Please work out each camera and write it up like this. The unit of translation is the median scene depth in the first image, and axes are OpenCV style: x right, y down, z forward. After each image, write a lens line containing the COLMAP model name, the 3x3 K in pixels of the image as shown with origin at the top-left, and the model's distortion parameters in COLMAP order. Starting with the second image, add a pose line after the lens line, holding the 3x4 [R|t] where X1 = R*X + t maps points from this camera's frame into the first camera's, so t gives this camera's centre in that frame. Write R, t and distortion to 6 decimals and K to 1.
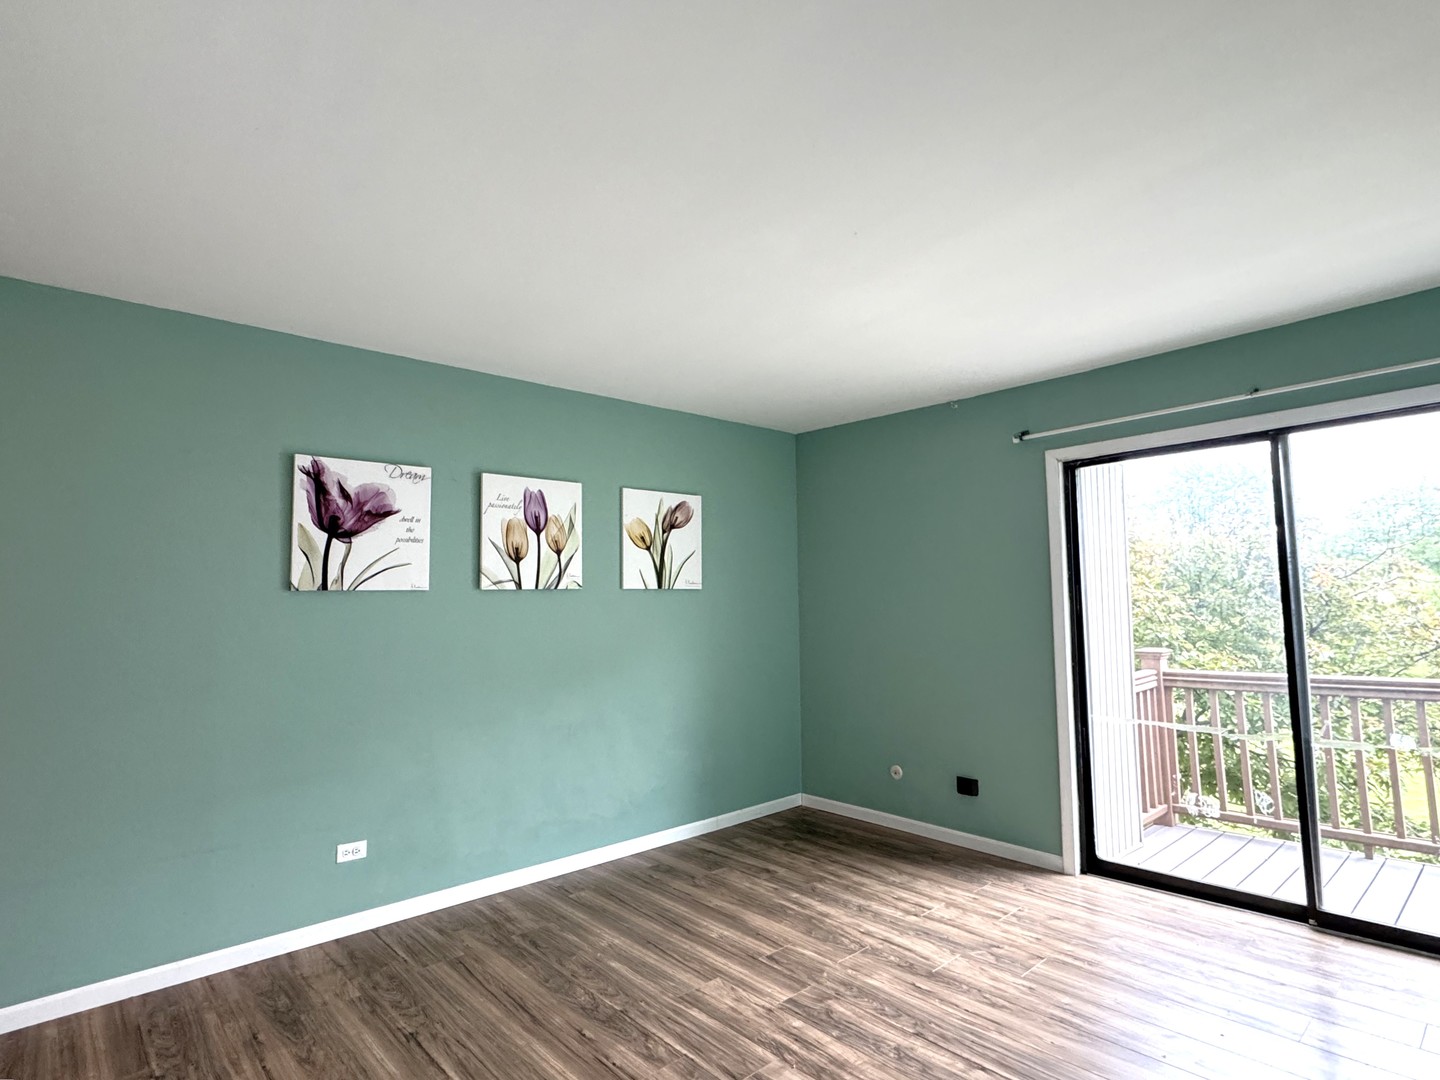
lens RADIAL K [[752.1, 0, 720.0], [0, 752.1, 540.0], [0, 0, 1]] dist [-0.001741, 0.000401]
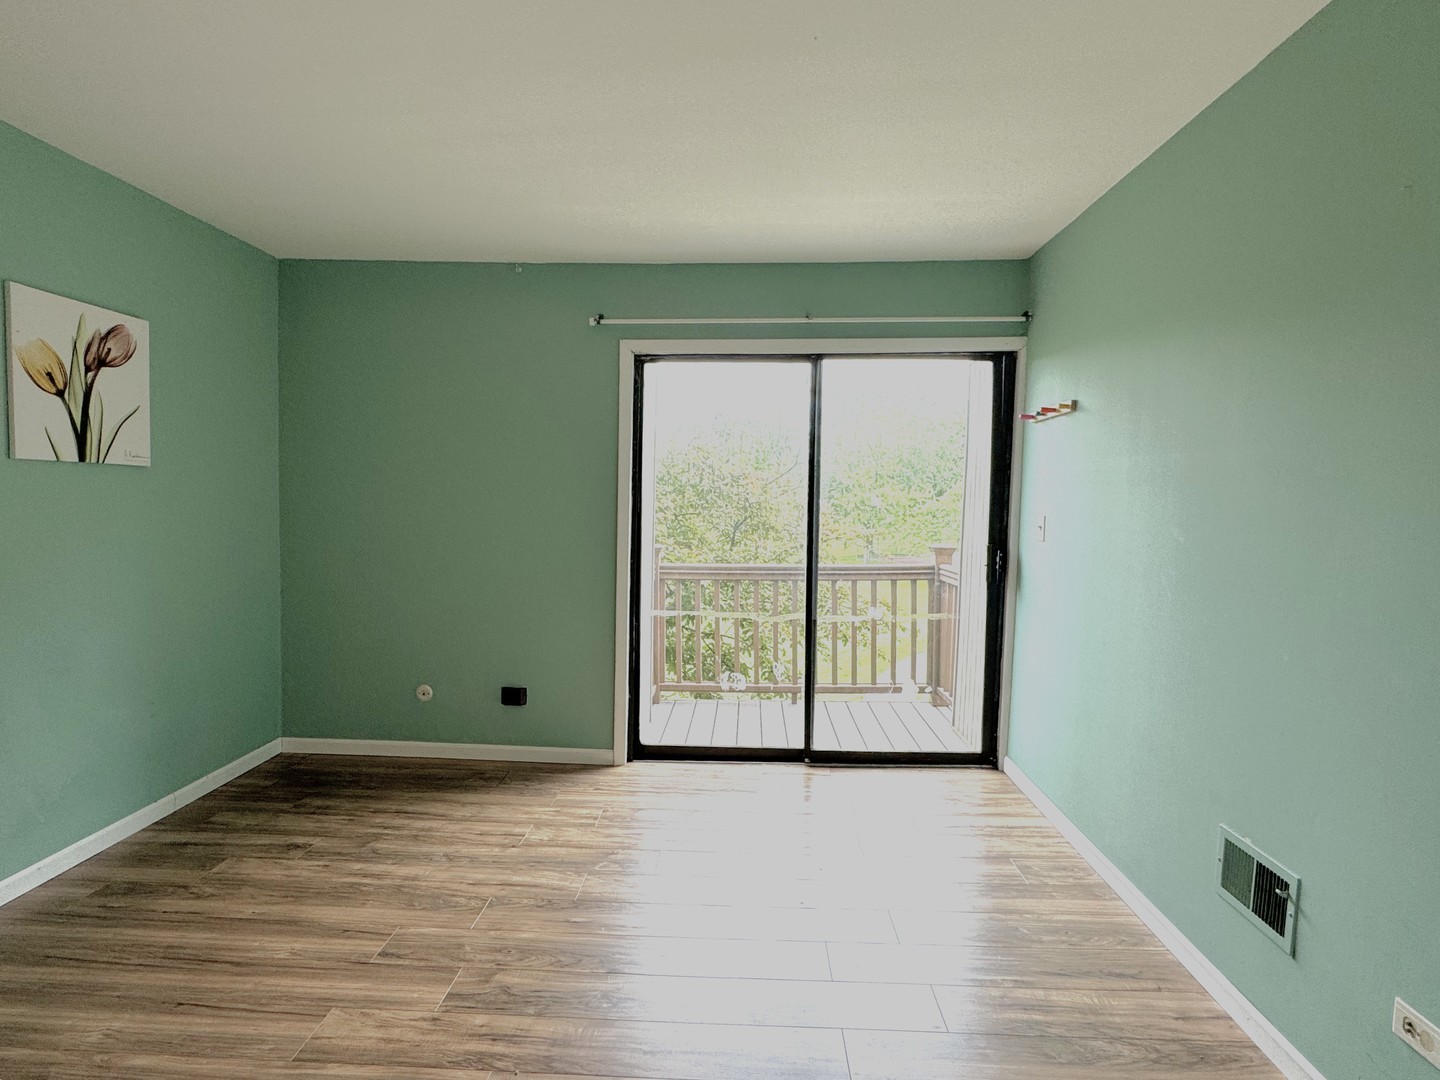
lens RADIAL K [[787.3, 0, 720.0], [0, 787.3, 540.0], [0, 0, 1]] dist [0.000216, 0.001667]
pose [[0.708845, -0.012164, 0.705259, -0.201135], [-0.082673, 0.991527, 0.100195, 0.024642], [-0.700502, -0.129329, 0.701833, 0.205116]]
